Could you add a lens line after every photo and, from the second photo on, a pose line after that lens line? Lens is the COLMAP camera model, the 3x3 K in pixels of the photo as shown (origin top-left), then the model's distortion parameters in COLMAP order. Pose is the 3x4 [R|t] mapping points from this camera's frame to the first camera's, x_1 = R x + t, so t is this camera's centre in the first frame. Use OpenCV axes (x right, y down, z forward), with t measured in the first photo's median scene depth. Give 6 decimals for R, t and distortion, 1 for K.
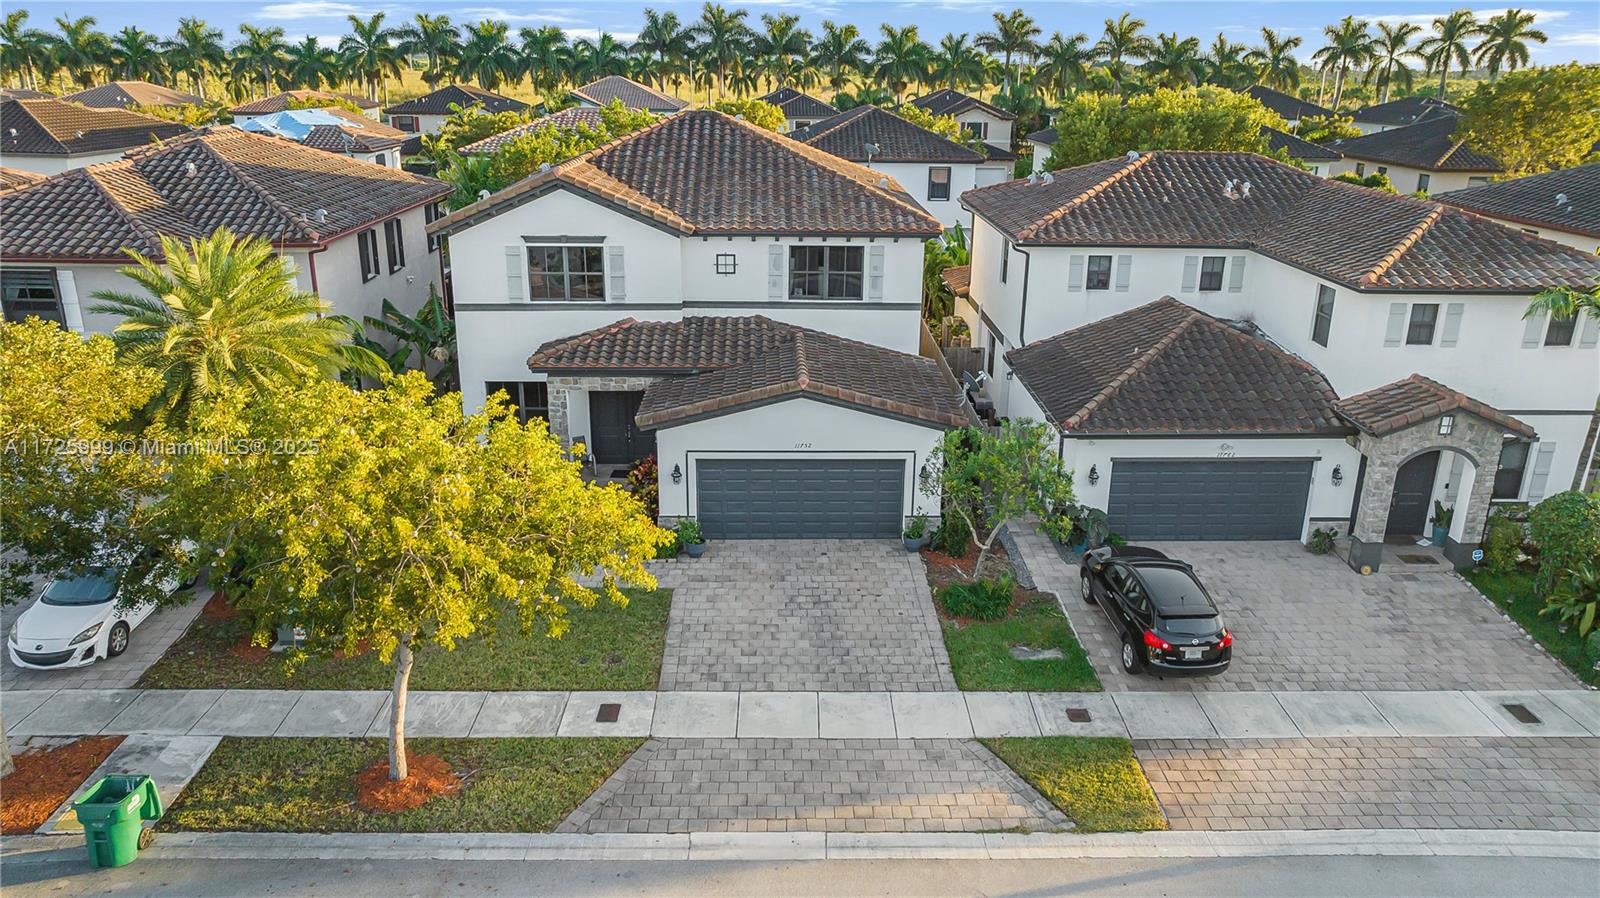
lens RADIAL K [[1137.7, 0, 797.2], [0, 1137.7, 448.8], [0, 0, 1]] dist [-0.026813, 0.013672]
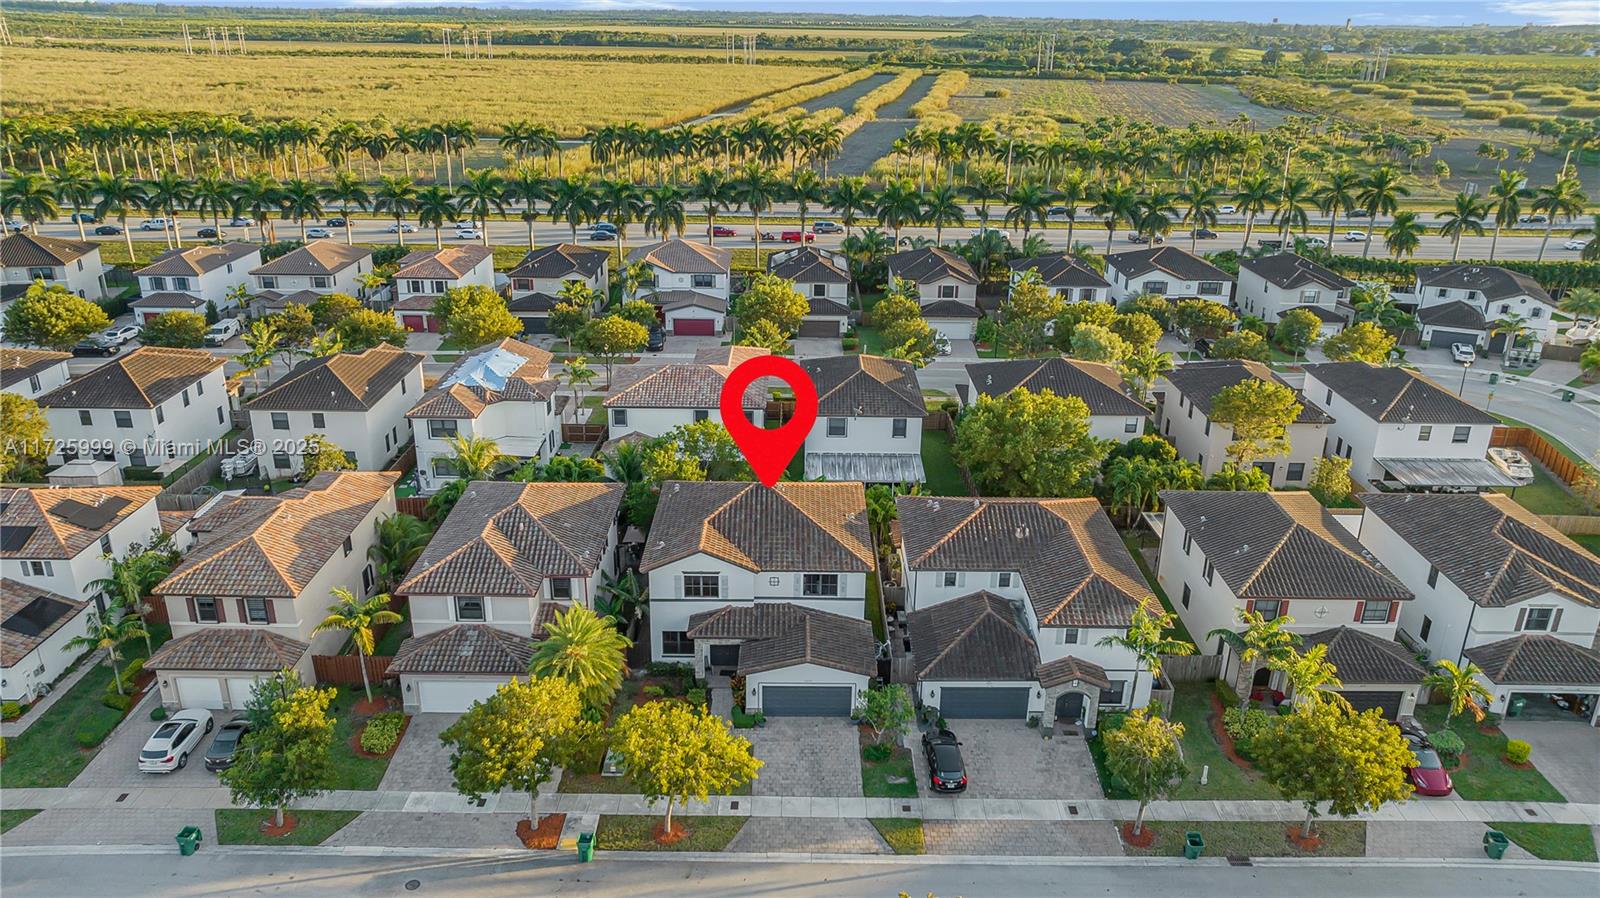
lens RADIAL K [[1137.7, 0, 794.4], [0, 1137.7, 449.2], [0, 0, 1]] dist [-0.026813, 0.013672]
pose [[0.999727, 0.008813, -0.021653, 0.028223], [-0.007885, 0.999061, 0.042599, -0.691079], [0.022008, -0.042417, 0.998858, -1.576890]]
